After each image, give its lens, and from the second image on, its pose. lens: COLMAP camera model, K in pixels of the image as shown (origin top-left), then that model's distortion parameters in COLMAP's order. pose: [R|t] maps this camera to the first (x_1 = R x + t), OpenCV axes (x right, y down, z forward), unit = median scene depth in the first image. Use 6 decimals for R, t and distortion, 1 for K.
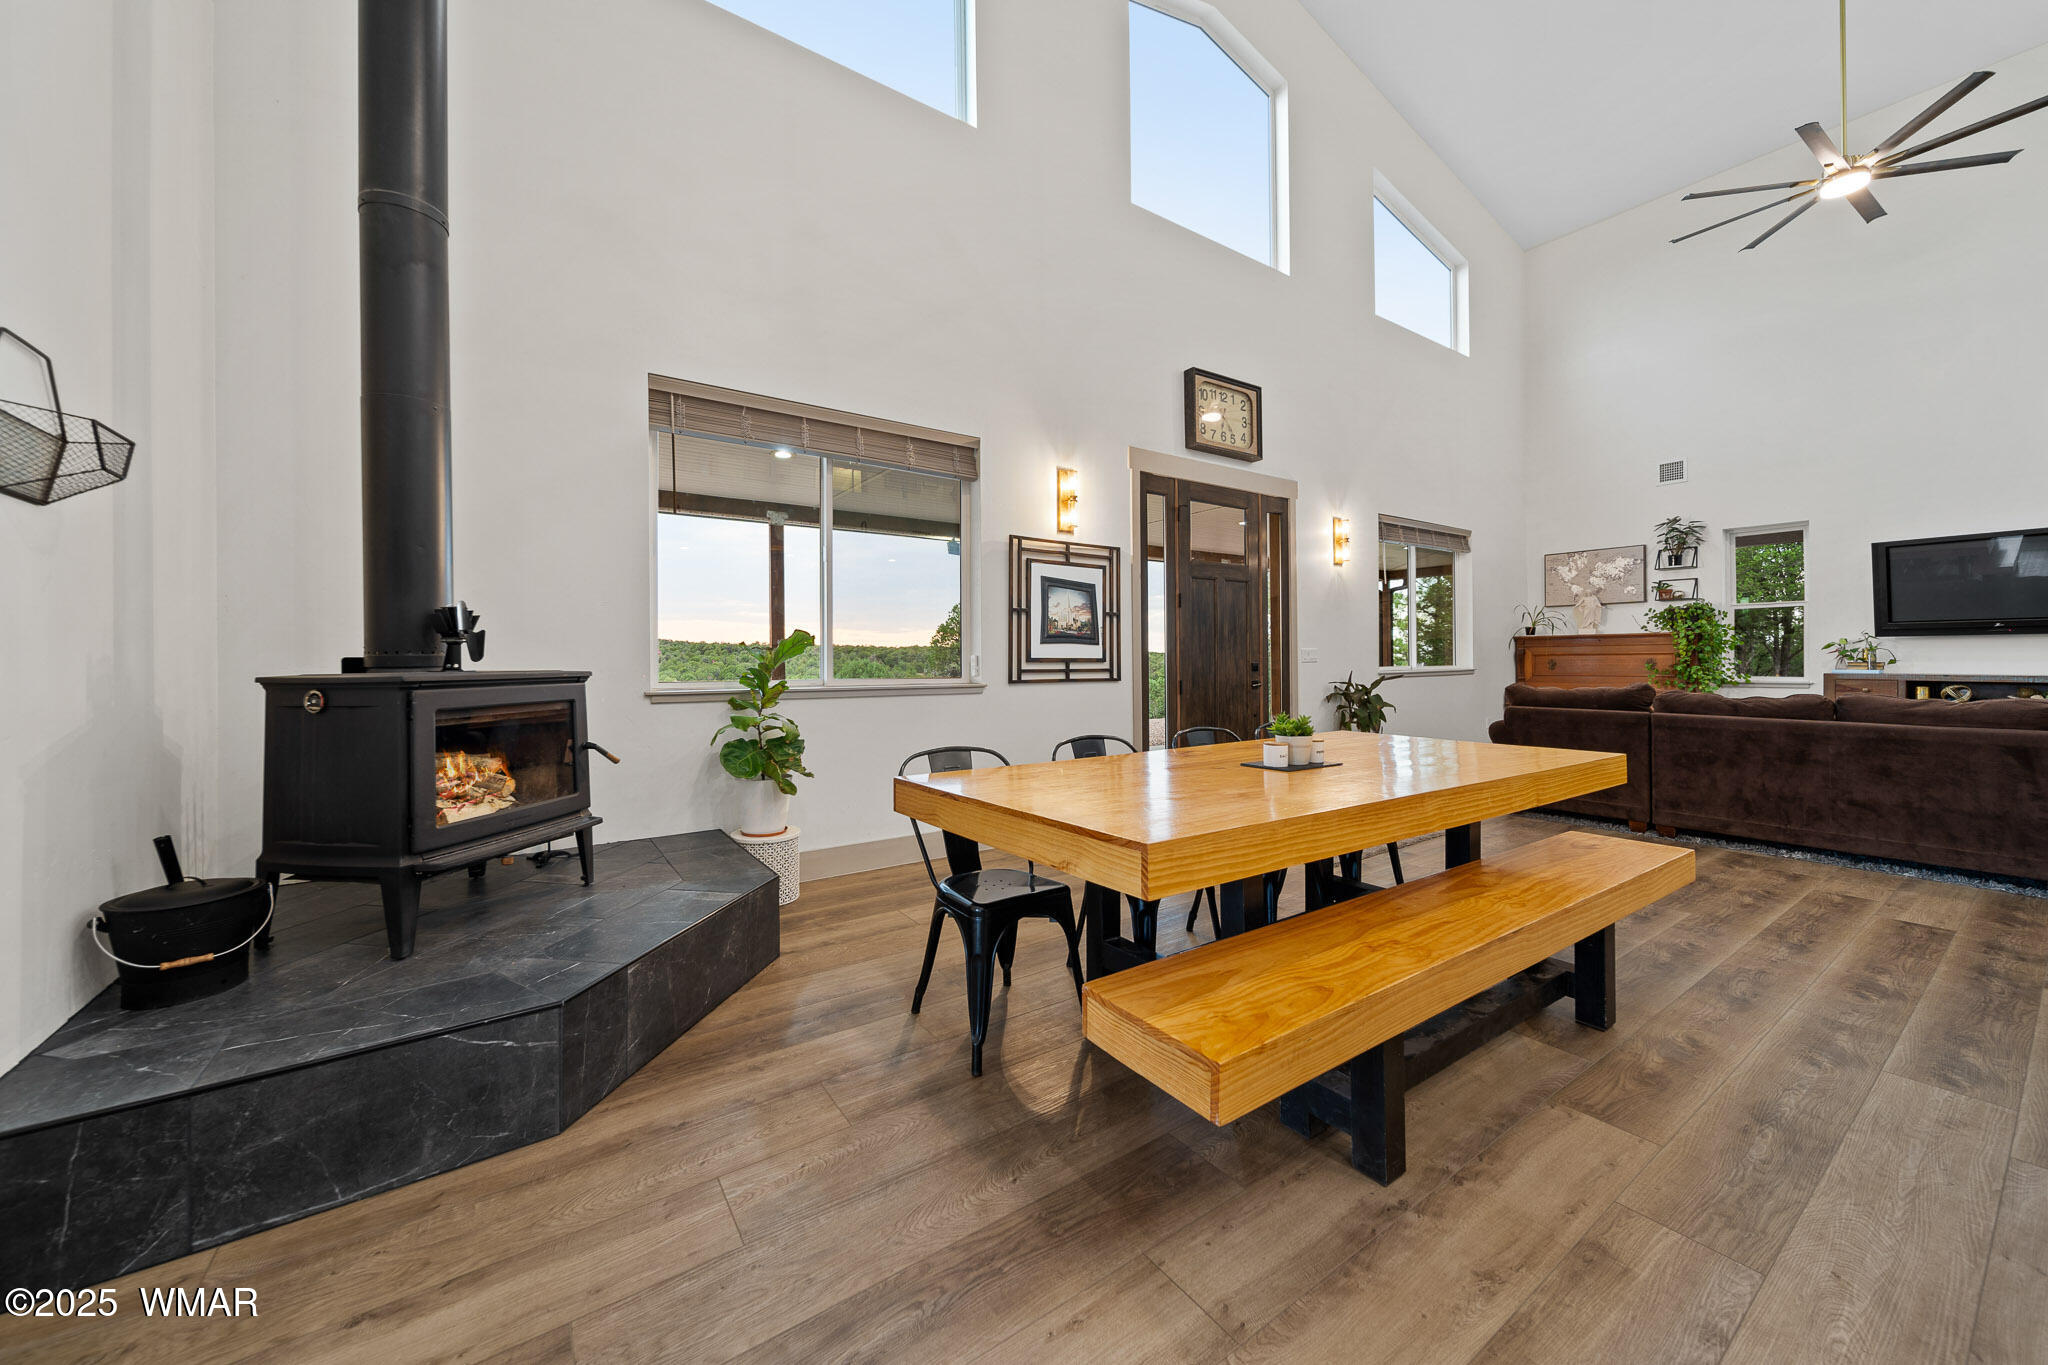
lens RADIAL K [[726.8, 0, 1006.0], [0, 726.8, 668.2], [0, 0, 1]] dist [-0.003130, -0.000562]
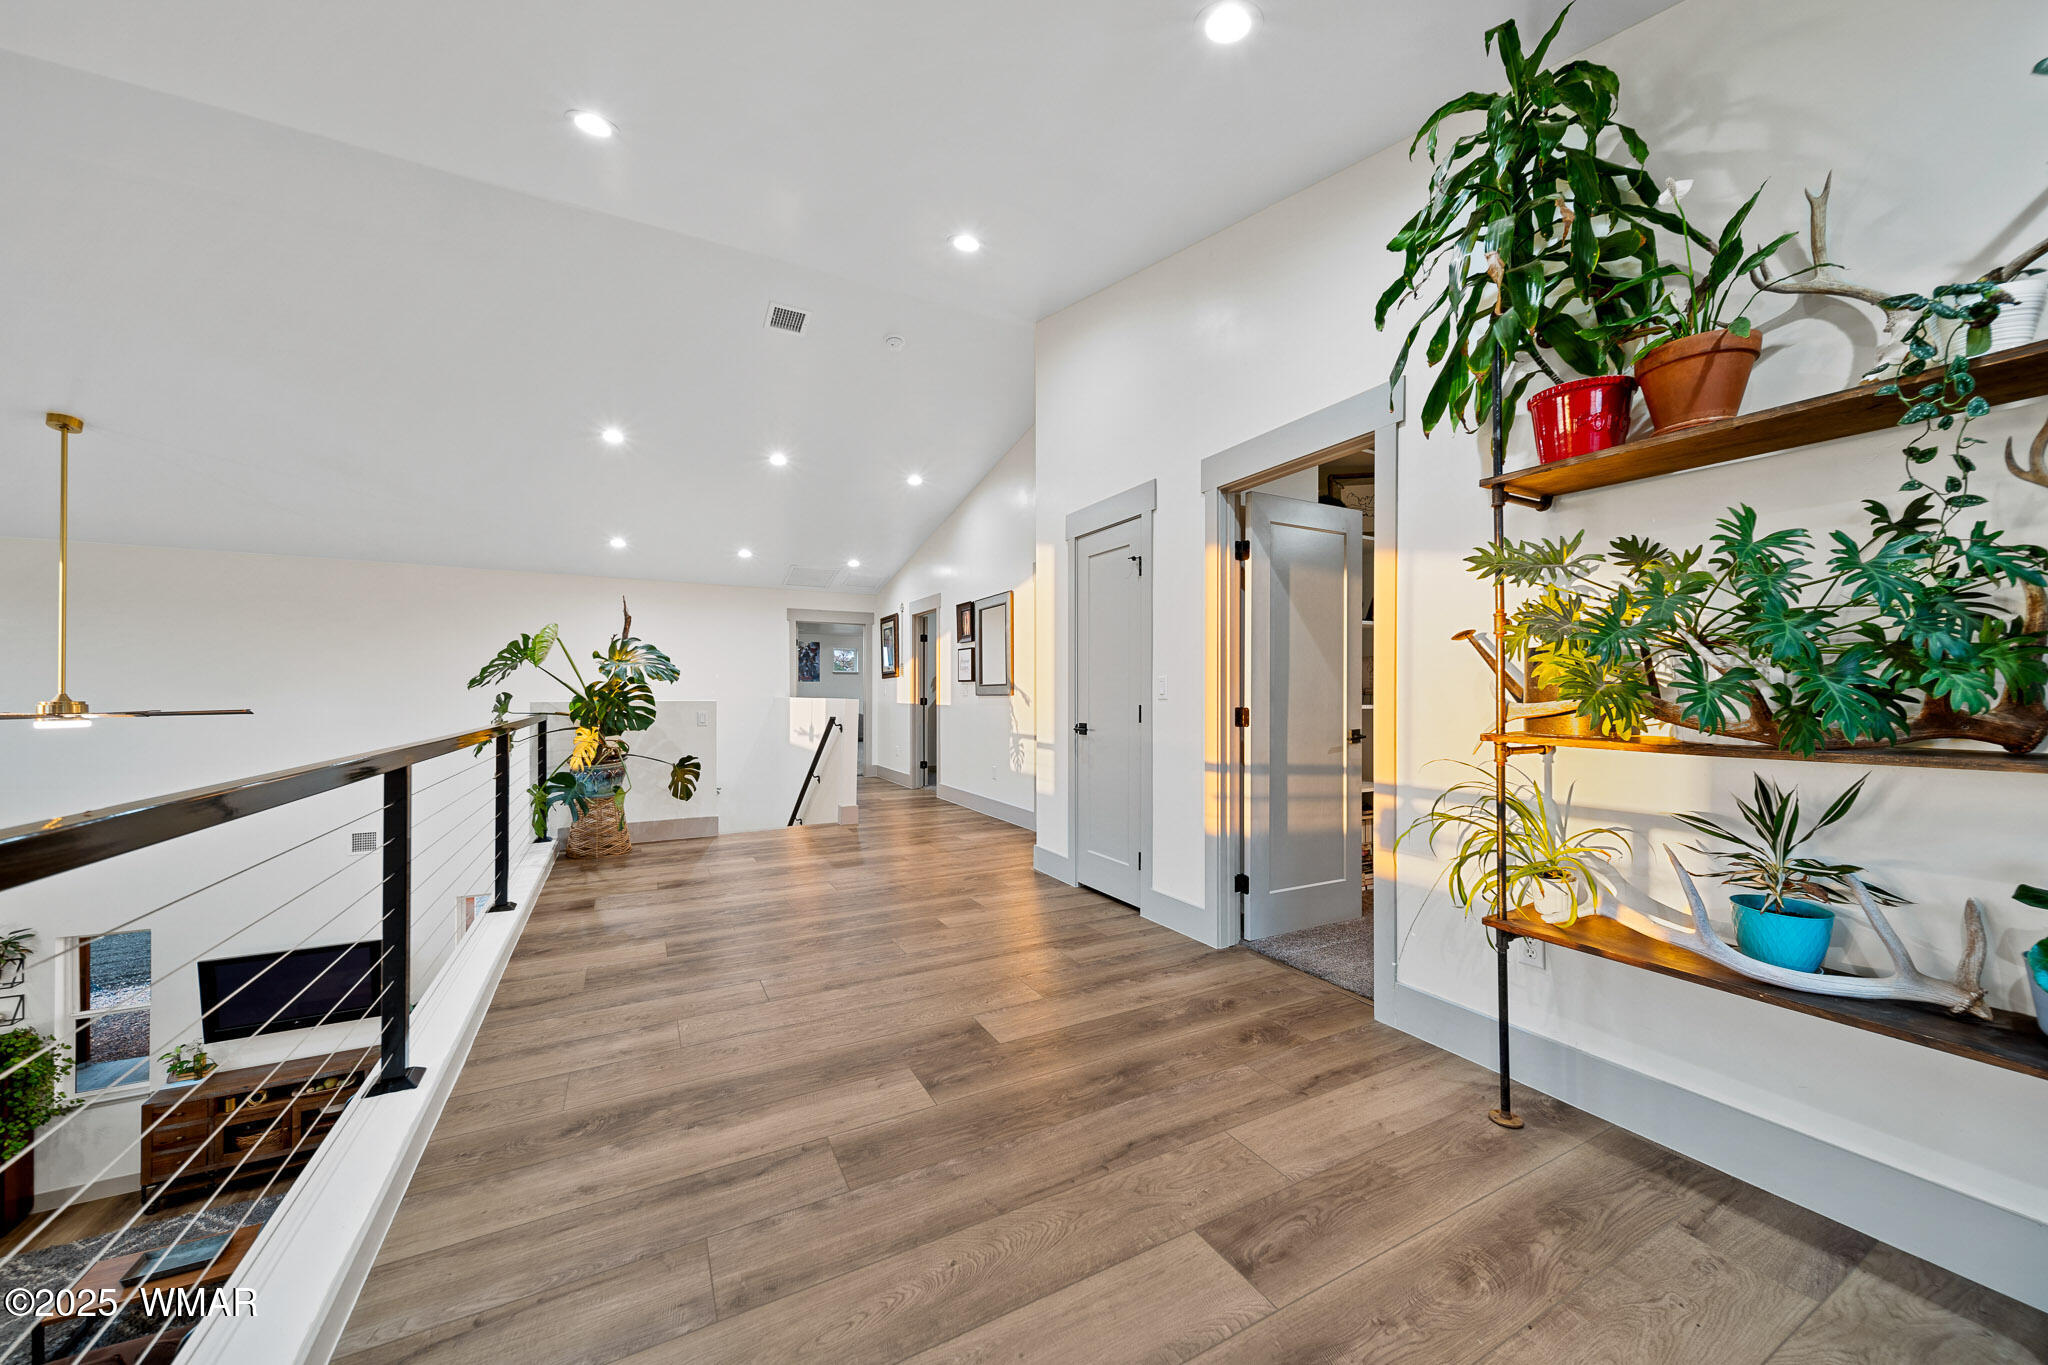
lens RADIAL K [[725.0, 0, 1012.2], [0, 725.0, 686.8], [0, 0, 1]] dist [-0.001644, -0.000349]
pose [[0.103136, 0.014475, 0.994562, 0.287653], [0.005439, 0.999871, -0.015117, -0.626728], [-0.994652, 0.006969, 0.103044, -0.349606]]
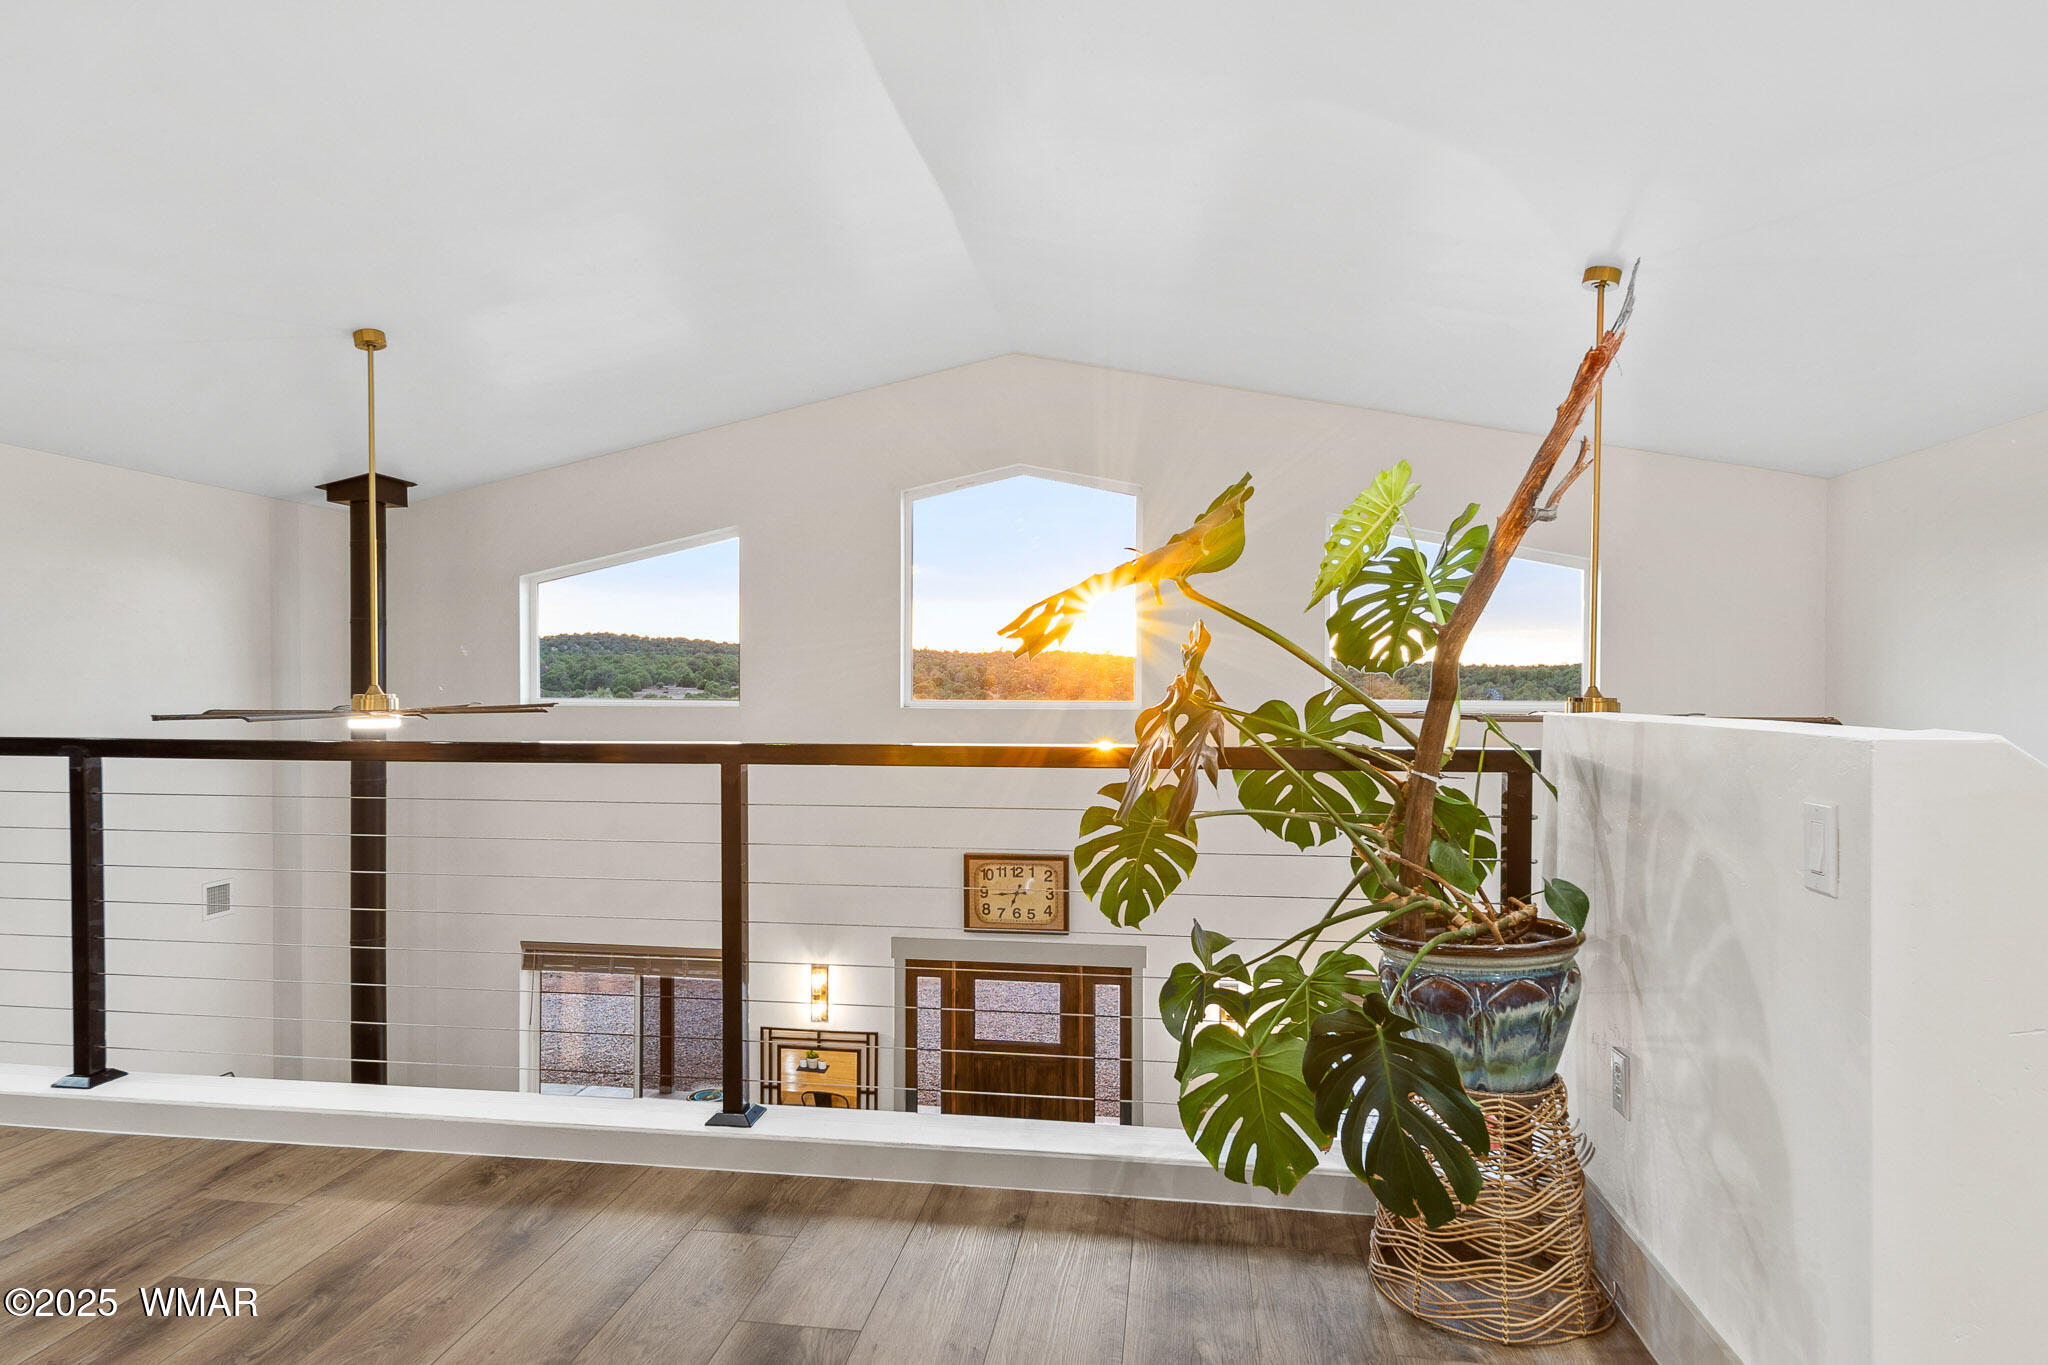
lens RADIAL K [[1121.0, 0, 997.7], [0, 1121.0, 694.9], [0, 0, 1]] dist [0.028614, -0.009796]
pose [[0.737553, 0.015850, -0.675103, 1.303298], [-0.011230, 0.999874, 0.011207, -0.635349], [0.675196, -0.000684, 0.737638, -0.118172]]
